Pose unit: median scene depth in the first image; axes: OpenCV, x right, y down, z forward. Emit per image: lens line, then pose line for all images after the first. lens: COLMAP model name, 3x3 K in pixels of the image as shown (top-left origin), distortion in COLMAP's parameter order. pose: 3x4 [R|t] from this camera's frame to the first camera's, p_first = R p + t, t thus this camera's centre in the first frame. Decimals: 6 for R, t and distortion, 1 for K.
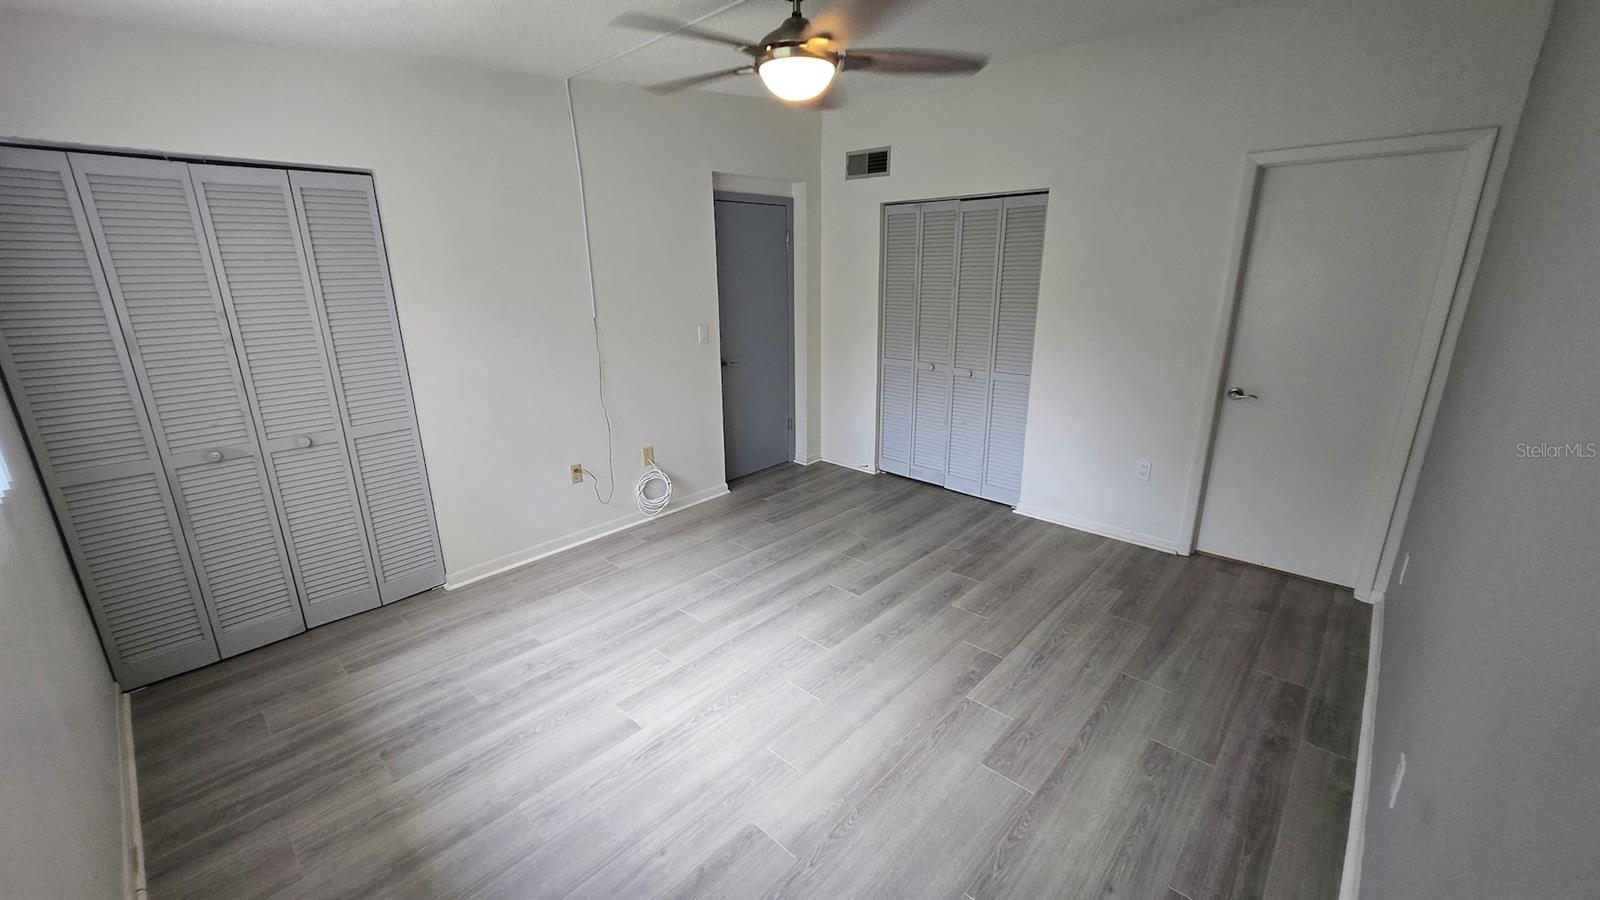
lens RADIAL K [[634.0, 0, 798.9], [0, 634.0, 452.6], [0, 0, 1]] dist [0.004500, -0.000115]
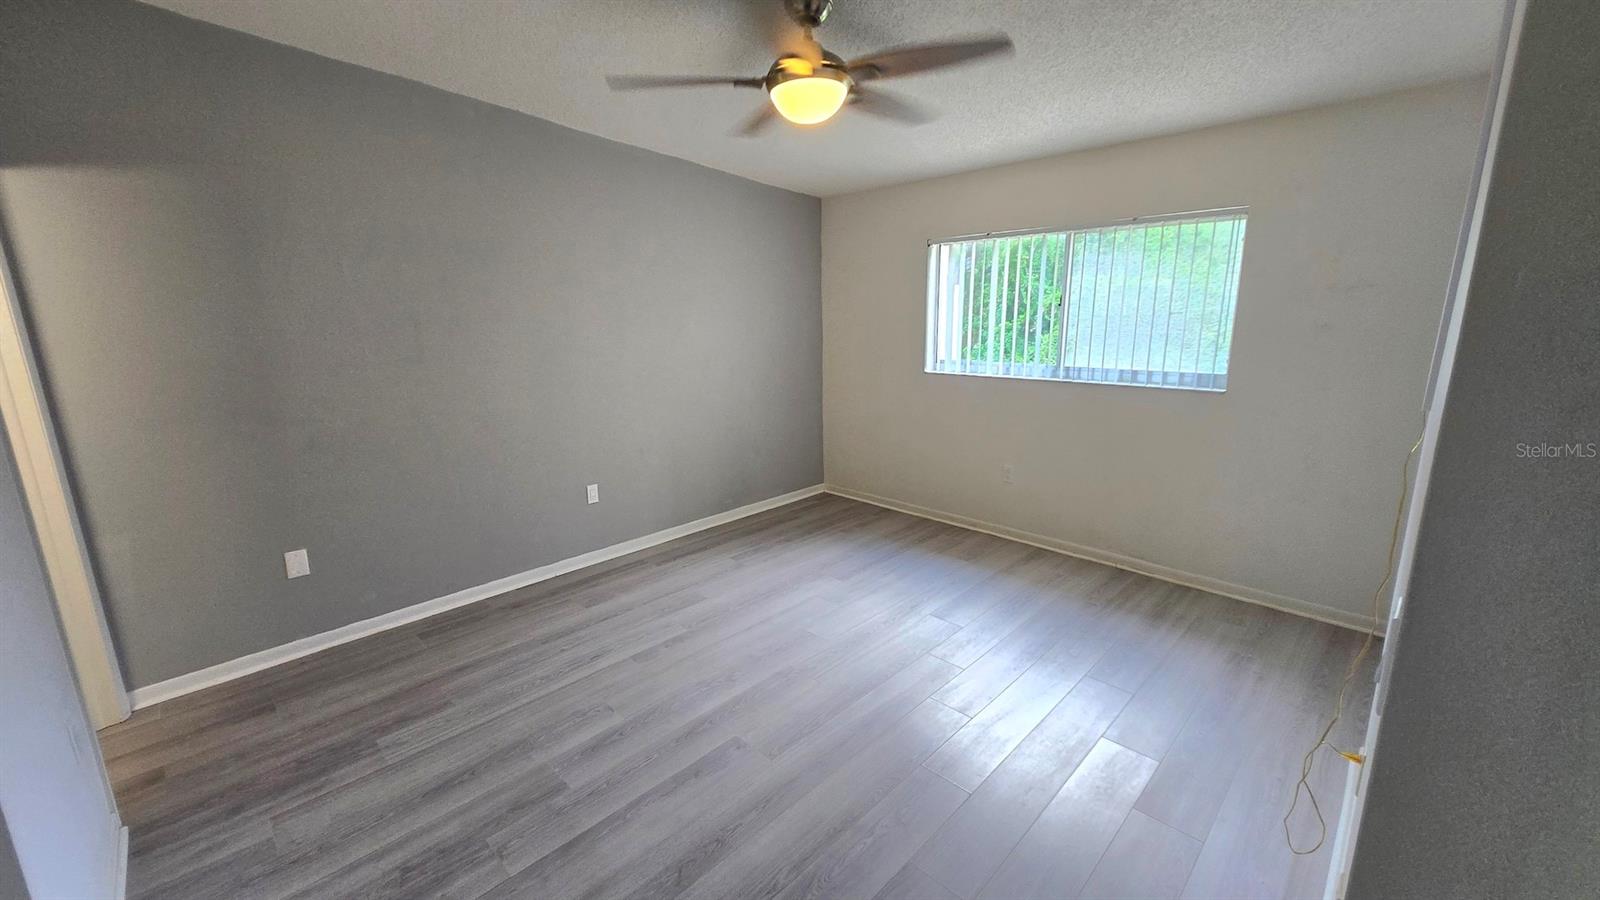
lens RADIAL K [[634.0, 0, 795.6], [0, 634.0, 450.3], [0, 0, 1]] dist [0.004500, -0.000115]
pose [[-0.998869, 0.023996, 0.041039, -0.013444], [0.040805, 0.875690, 0.481147, -0.465975], [-0.024392, 0.482277, -0.875679, 1.675252]]
